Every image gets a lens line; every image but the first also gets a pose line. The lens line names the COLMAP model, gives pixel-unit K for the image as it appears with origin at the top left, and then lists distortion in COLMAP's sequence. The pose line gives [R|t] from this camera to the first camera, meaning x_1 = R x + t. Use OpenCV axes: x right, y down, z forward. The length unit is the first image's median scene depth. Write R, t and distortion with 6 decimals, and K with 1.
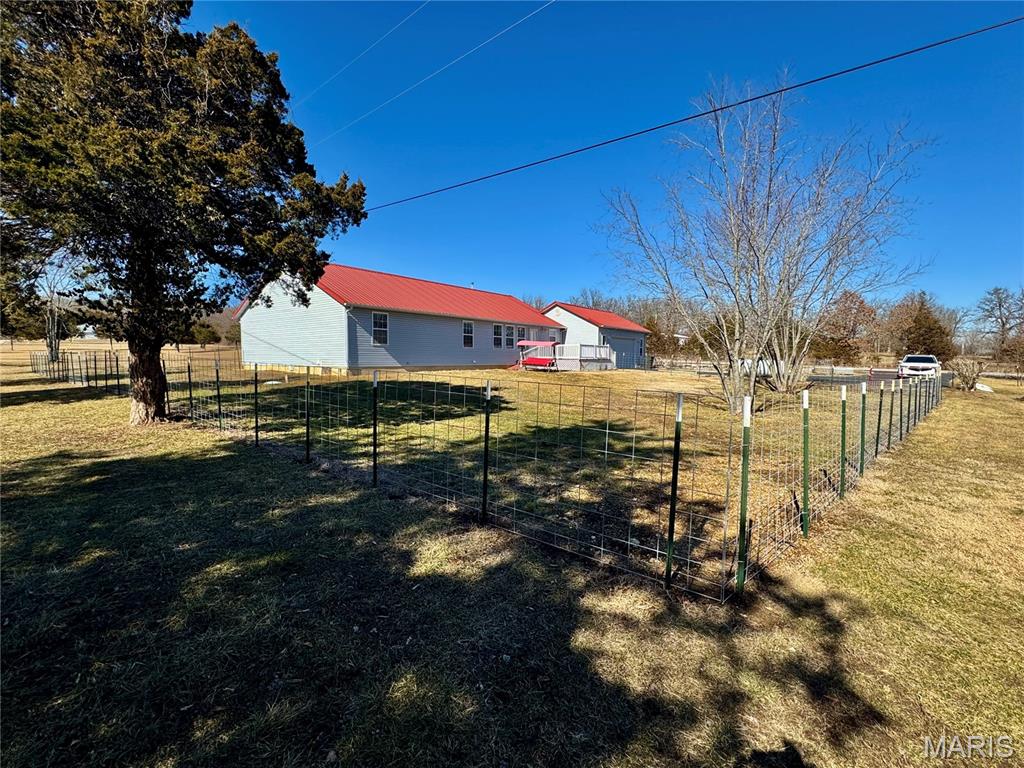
lens RADIAL K [[463.2, 0, 511.1], [0, 463.2, 383.8], [0, 0, 1]] dist [-0.001692, -0.000336]
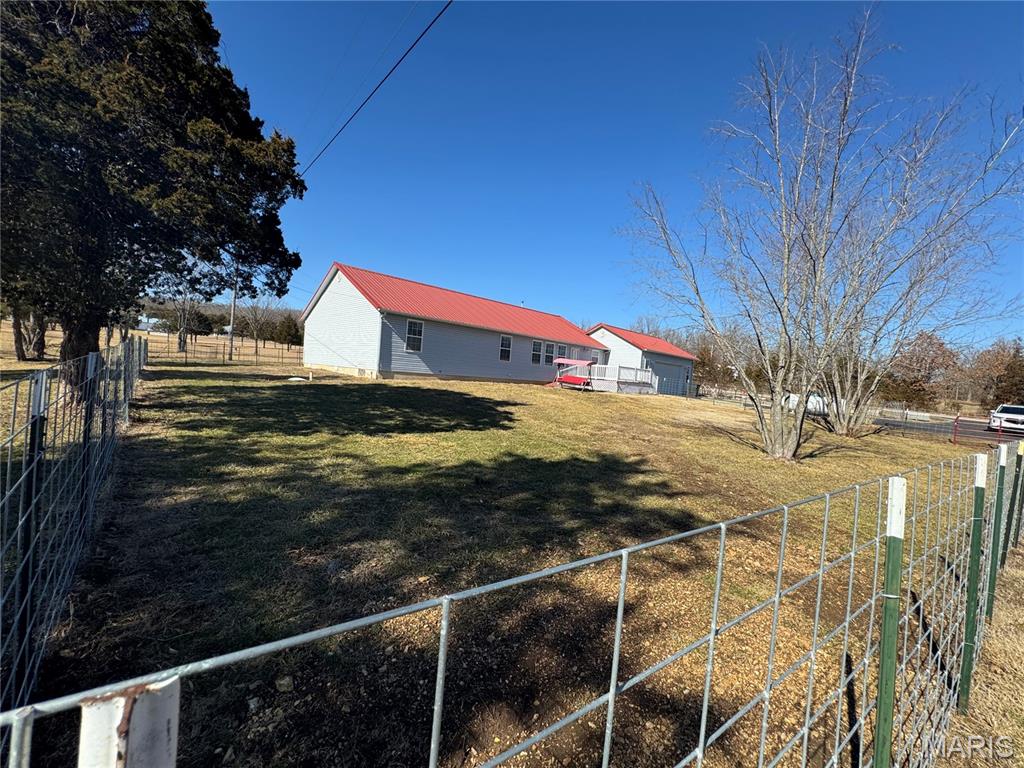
lens RADIAL K [[411.2, 0, 512.0], [0, 411.2, 384.0], [0, 0, 1]] dist [-0.001774, -0.000285]
pose [[0.985451, 0.076893, -0.151571, 0.060334], [-0.082154, 0.996205, -0.028752, -0.002725], [0.148785, 0.040786, 0.988028, 0.098912]]
